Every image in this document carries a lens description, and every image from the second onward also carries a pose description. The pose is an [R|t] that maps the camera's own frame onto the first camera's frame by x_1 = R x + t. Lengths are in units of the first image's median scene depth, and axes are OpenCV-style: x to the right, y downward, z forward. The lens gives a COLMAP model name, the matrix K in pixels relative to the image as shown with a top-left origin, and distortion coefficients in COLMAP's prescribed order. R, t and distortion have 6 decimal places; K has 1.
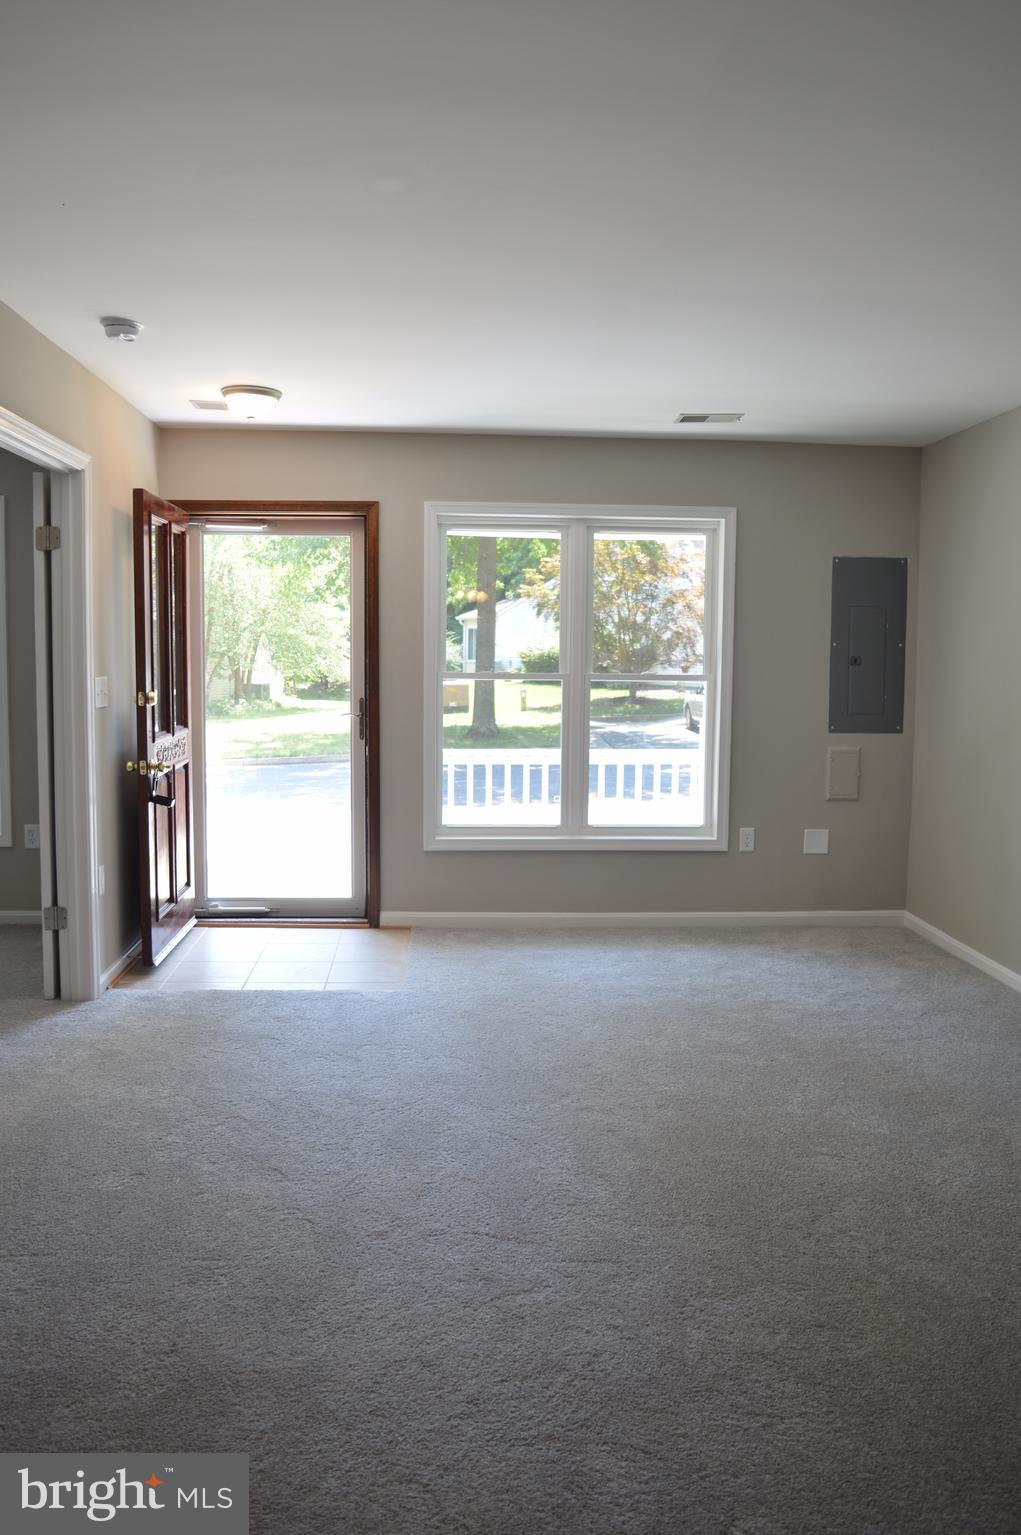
lens RADIAL K [[1224.3, 0, 513.2], [0, 1224.3, 764.2], [0, 0, 1]] dist [-0.086468, 0.016725]
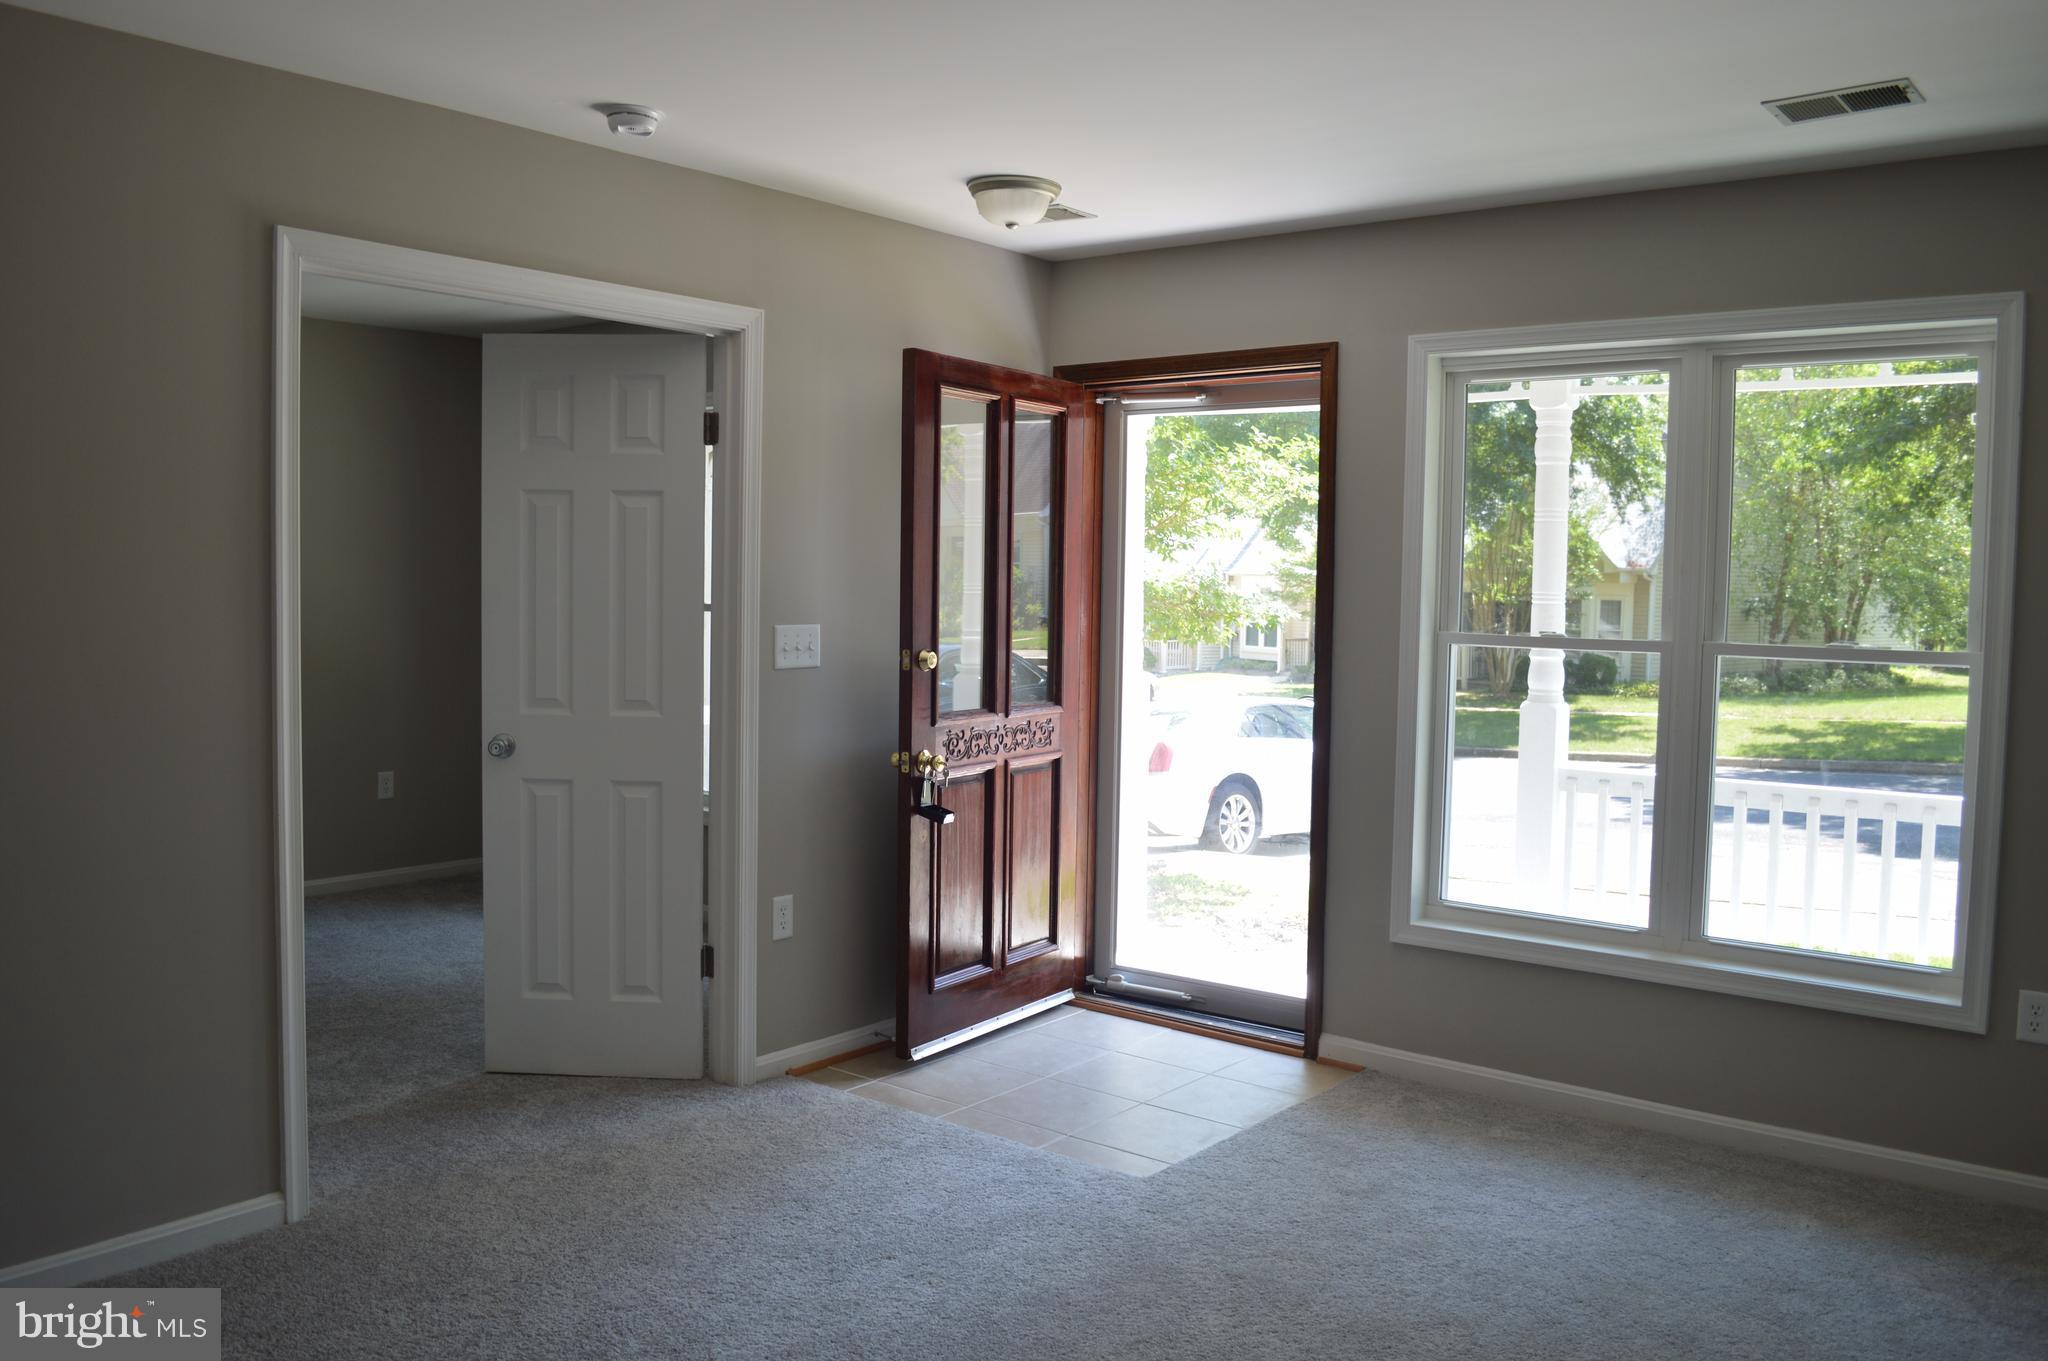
lens RADIAL K [[1633.5, 0, 1015.5], [0, 1633.5, 697.5], [0, 0, 1]] dist [-0.086468, 0.016725]
pose [[0.741342, 0.049946, -0.669266, 0.301805], [-0.070010, 0.997541, -0.003104, -0.029261], [0.667466, 0.049156, 0.743016, 0.308795]]
